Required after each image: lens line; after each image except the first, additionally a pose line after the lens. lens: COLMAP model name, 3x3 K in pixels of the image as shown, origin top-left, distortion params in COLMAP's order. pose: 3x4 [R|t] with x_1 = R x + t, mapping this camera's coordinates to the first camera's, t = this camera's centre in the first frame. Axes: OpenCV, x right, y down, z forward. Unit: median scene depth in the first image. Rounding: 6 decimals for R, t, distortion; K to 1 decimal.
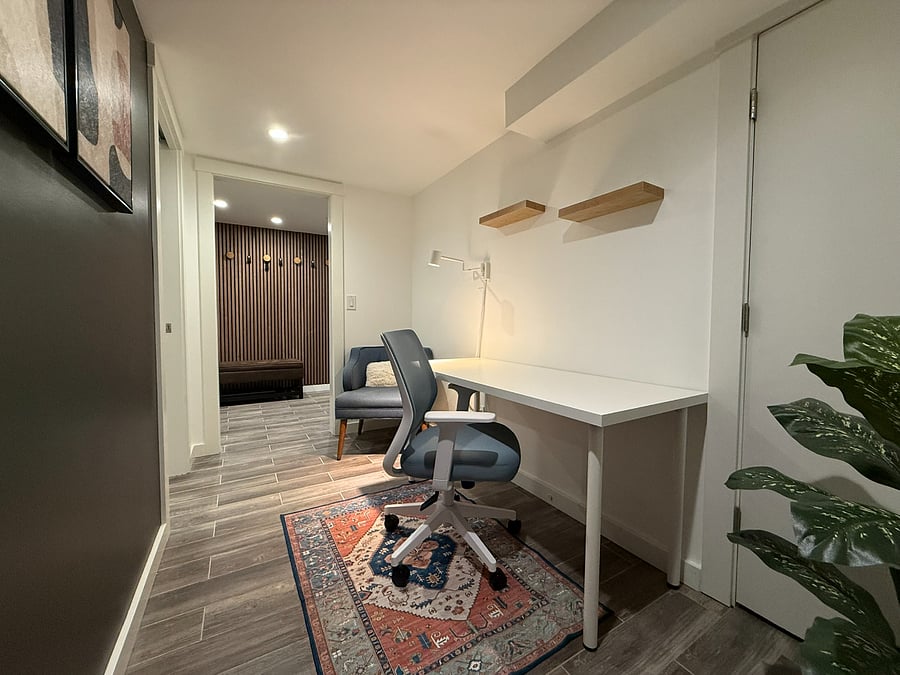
lens RADIAL K [[357.5, 0, 446.5], [0, 357.5, 335.4], [0, 0, 1]] dist [0.000628, 0.001374]
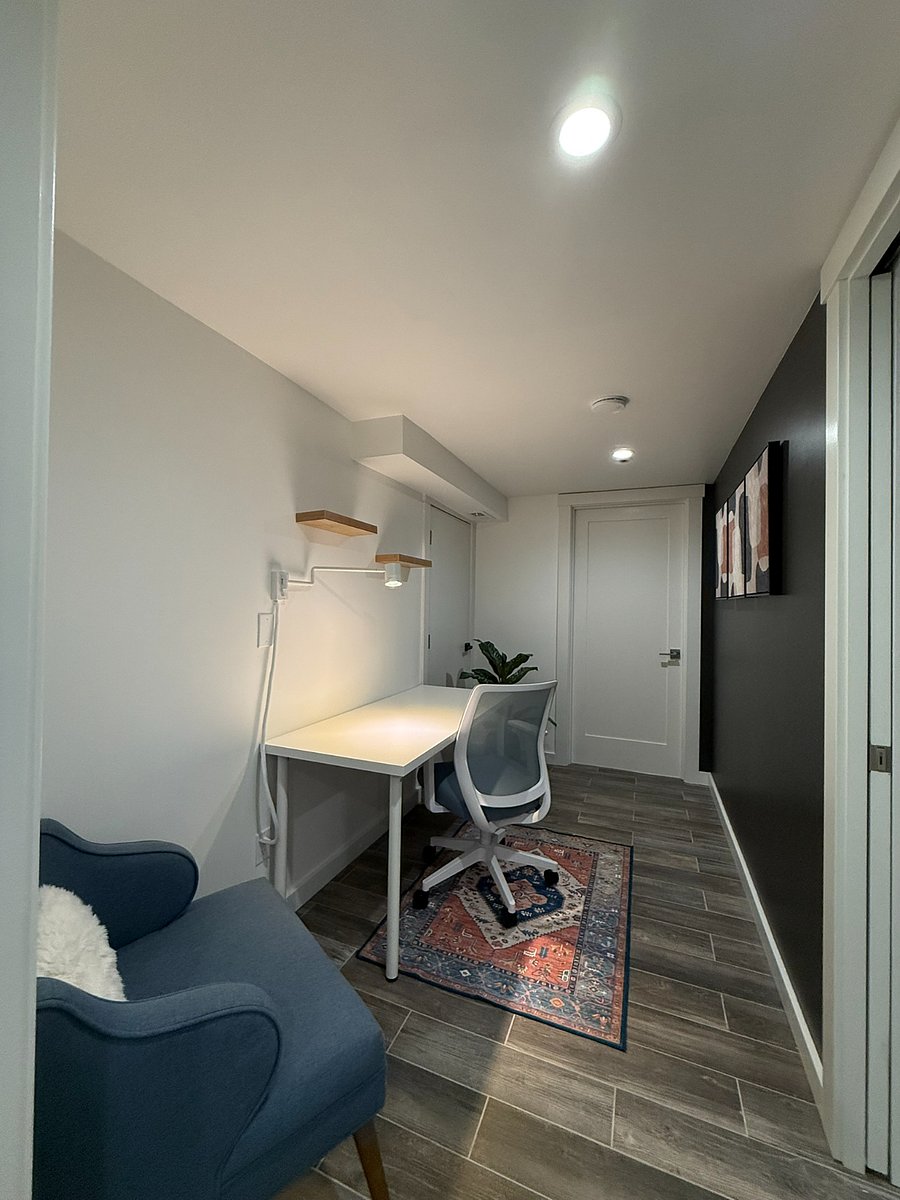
lens RADIAL K [[476.7, 0, 447.1], [0, 476.7, 600.6], [0, 0, 1]] dist [0.000628, 0.001374]
pose [[-0.600456, -0.009356, 0.799603, -1.114268], [0.022725, 0.999328, 0.028757, -0.294206], [-0.799335, 0.035438, -0.599840, 2.063513]]
